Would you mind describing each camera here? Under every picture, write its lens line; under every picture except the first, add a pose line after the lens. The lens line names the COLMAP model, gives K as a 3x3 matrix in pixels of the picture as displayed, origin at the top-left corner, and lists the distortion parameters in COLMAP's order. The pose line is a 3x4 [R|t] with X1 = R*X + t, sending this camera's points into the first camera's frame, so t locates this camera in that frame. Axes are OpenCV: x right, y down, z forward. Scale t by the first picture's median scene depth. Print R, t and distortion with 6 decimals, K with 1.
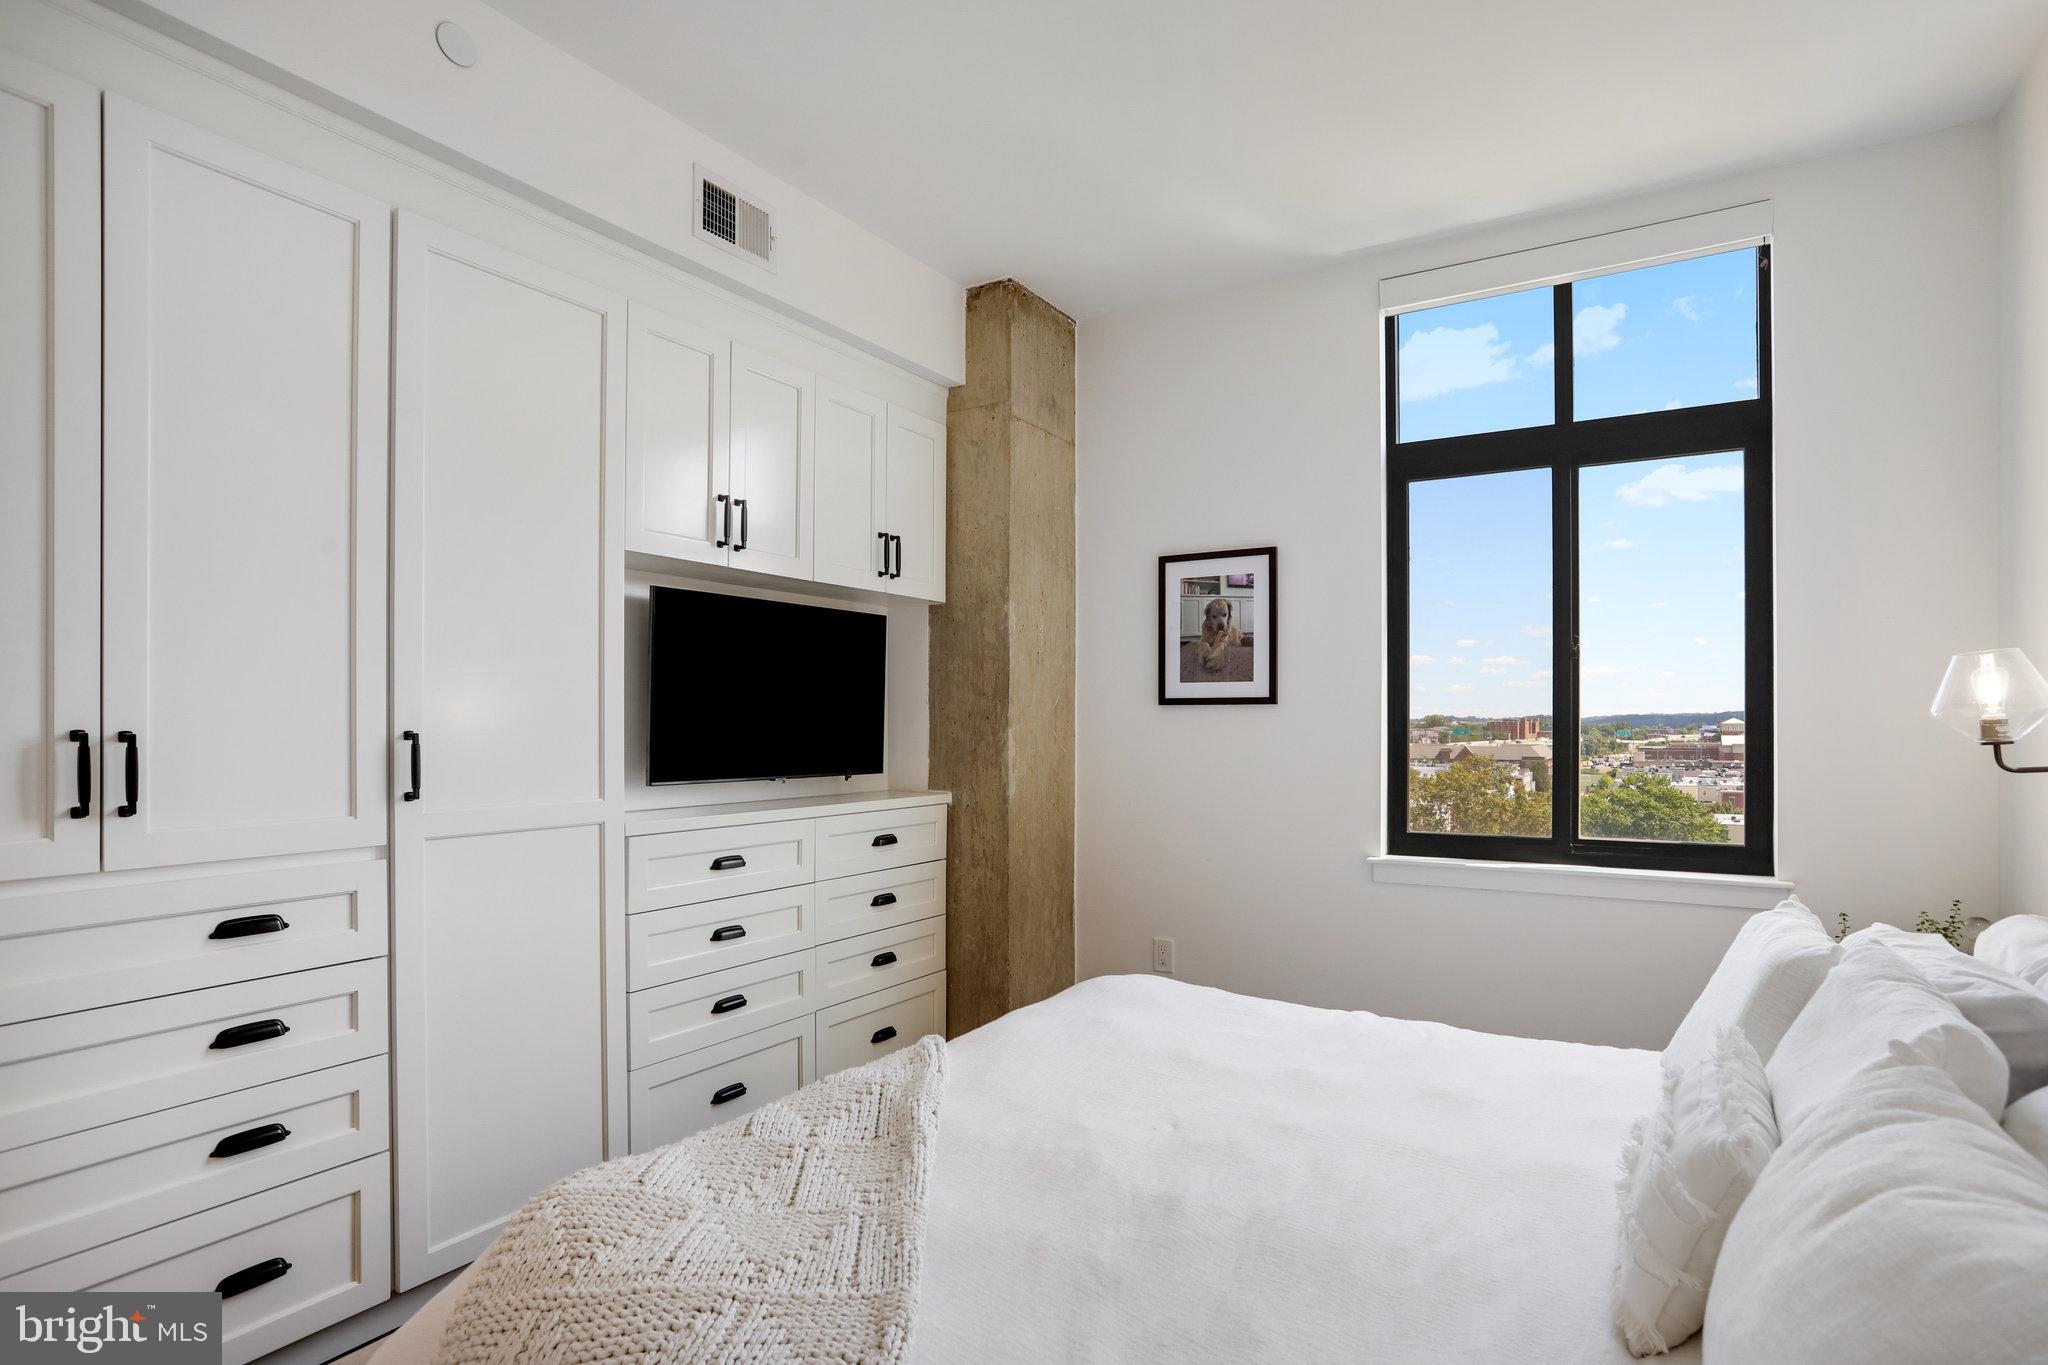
lens RADIAL K [[1031.9, 0, 1008.8], [0, 1031.9, 726.1], [0, 0, 1]] dist [-0.058281, 0.000748]
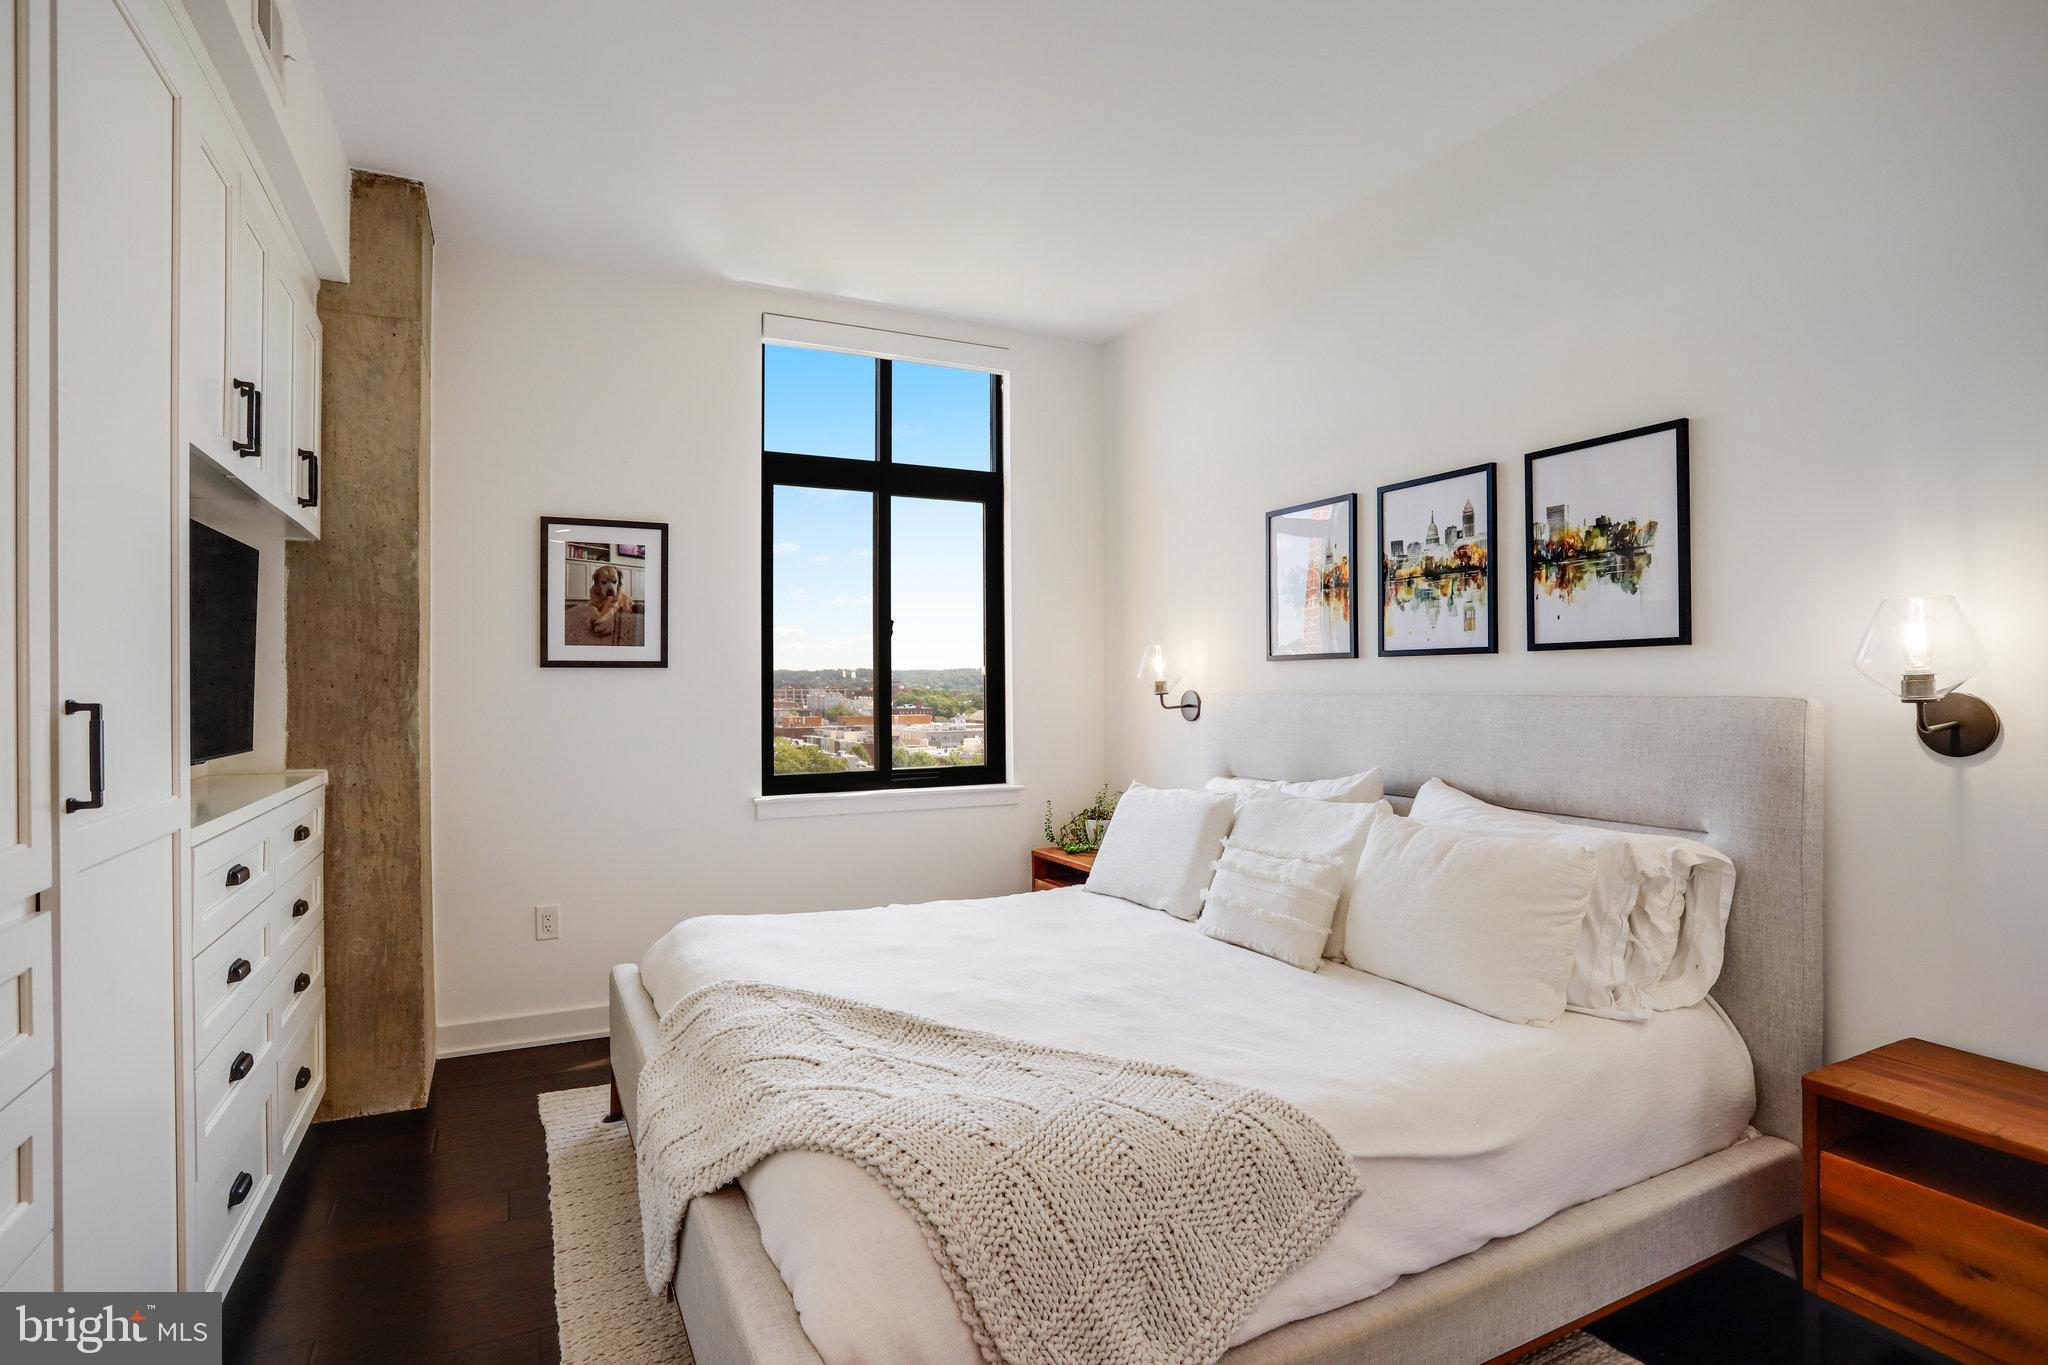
lens RADIAL K [[1031.1, 0, 1030.4], [0, 1031.1, 683.6], [0, 0, 1]] dist [-0.079992, 0.047817]
pose [[0.525321, -0.001889, 0.850902, -0.451336], [0.007417, 0.999970, -0.002359, 0.000713], [-0.850872, 0.007550, 0.525319, 0.100427]]
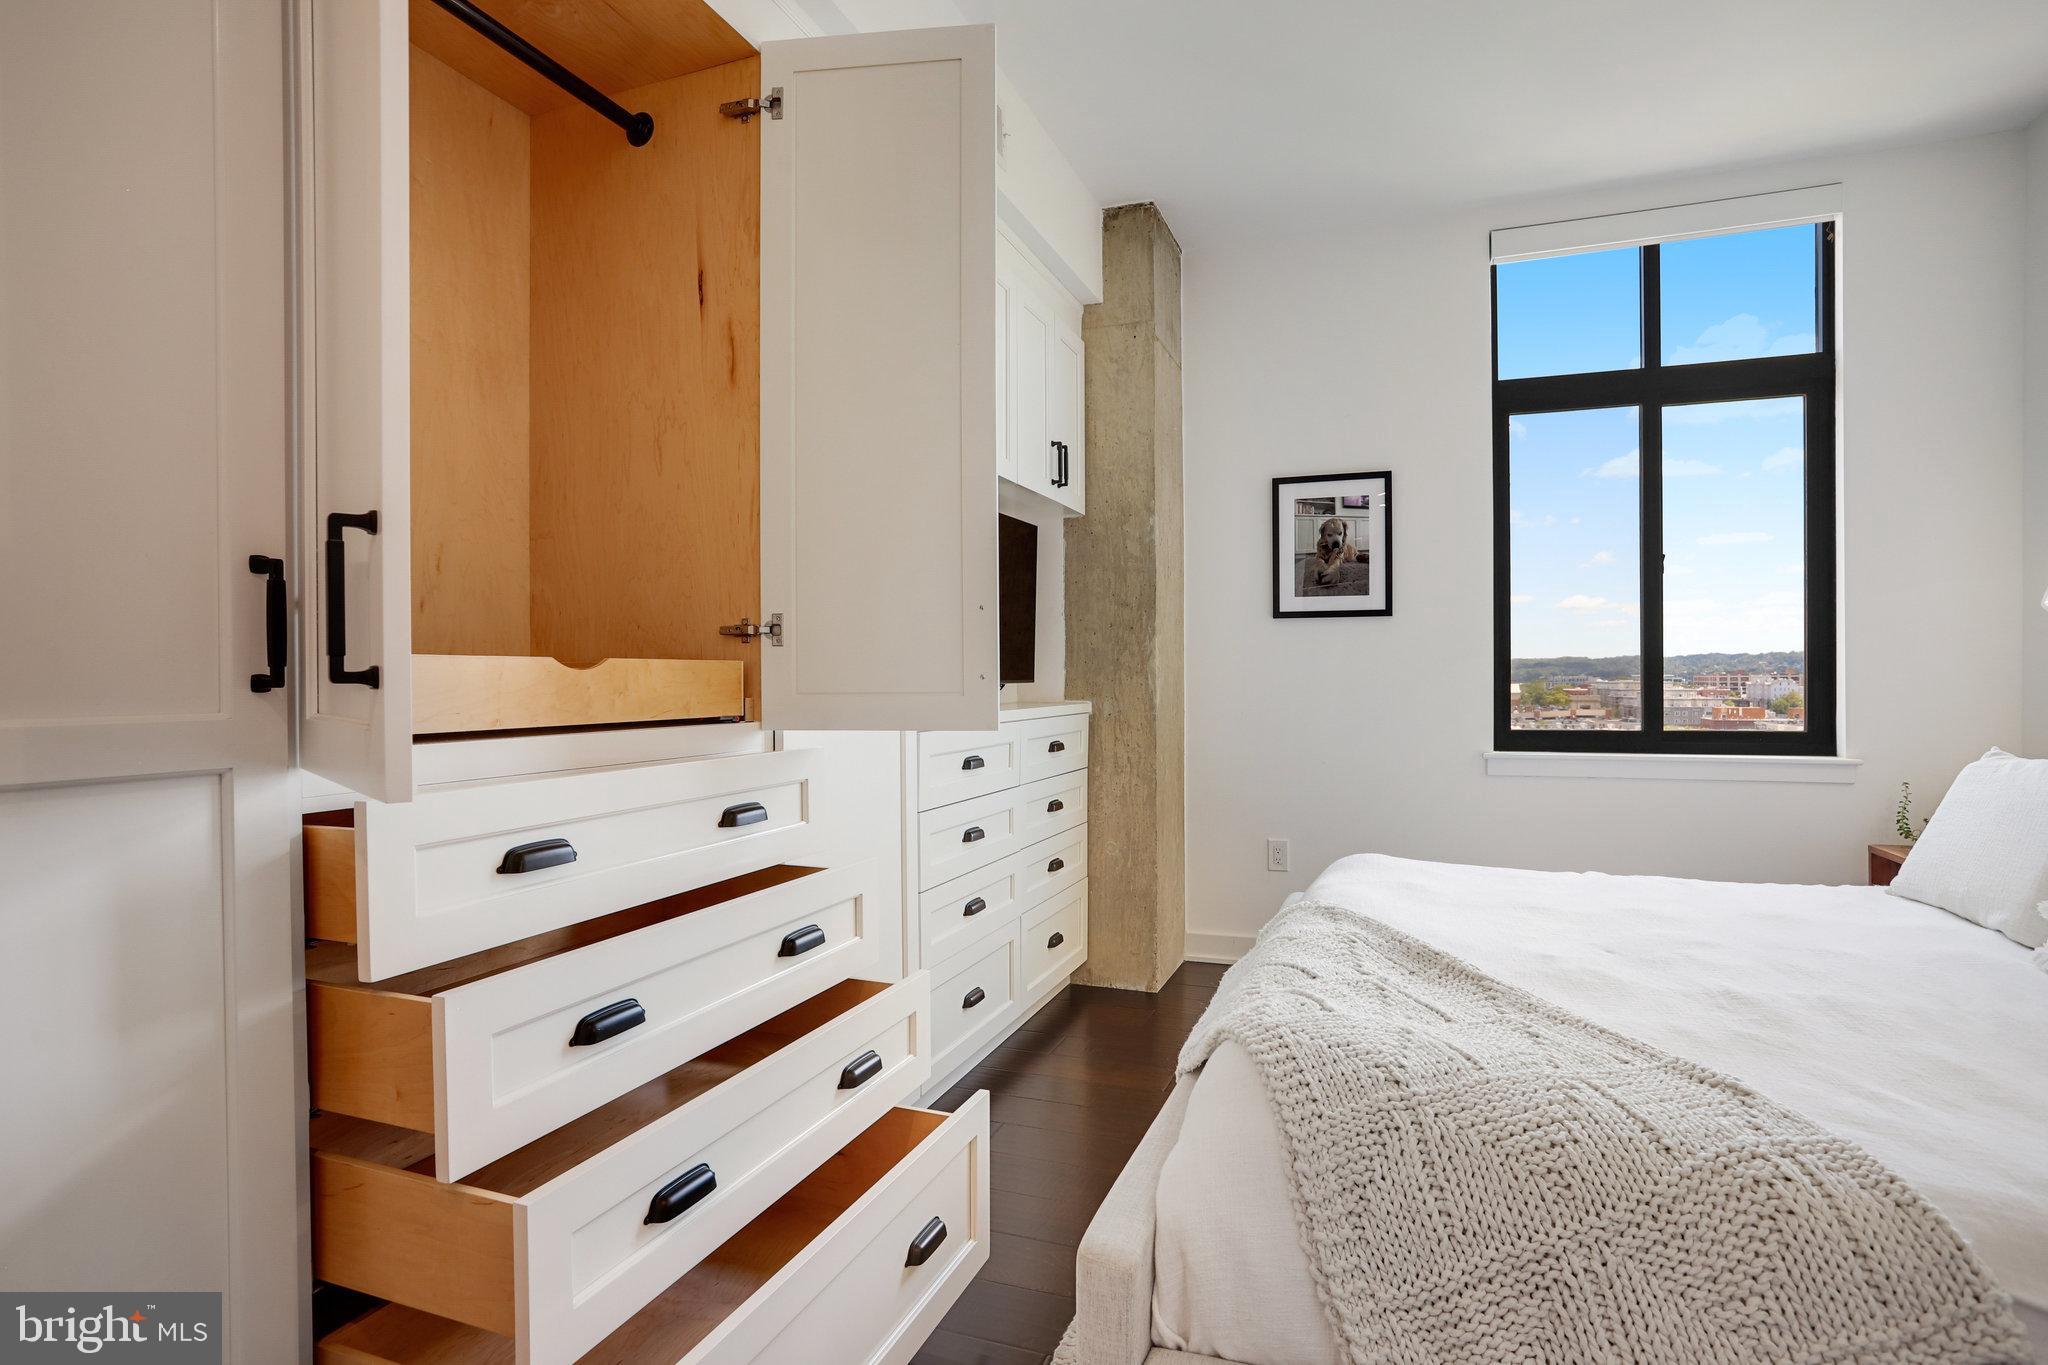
lens RADIAL K [[1031.1, 0, 1030.4], [0, 1031.1, 683.6], [0, 0, 1]] dist [-0.079992, 0.047817]
pose [[0.981813, -0.007534, 0.189699, -0.313198], [0.006544, 0.999962, 0.005844, 0.040390], [-0.189736, -0.004496, 0.981825, 0.014190]]
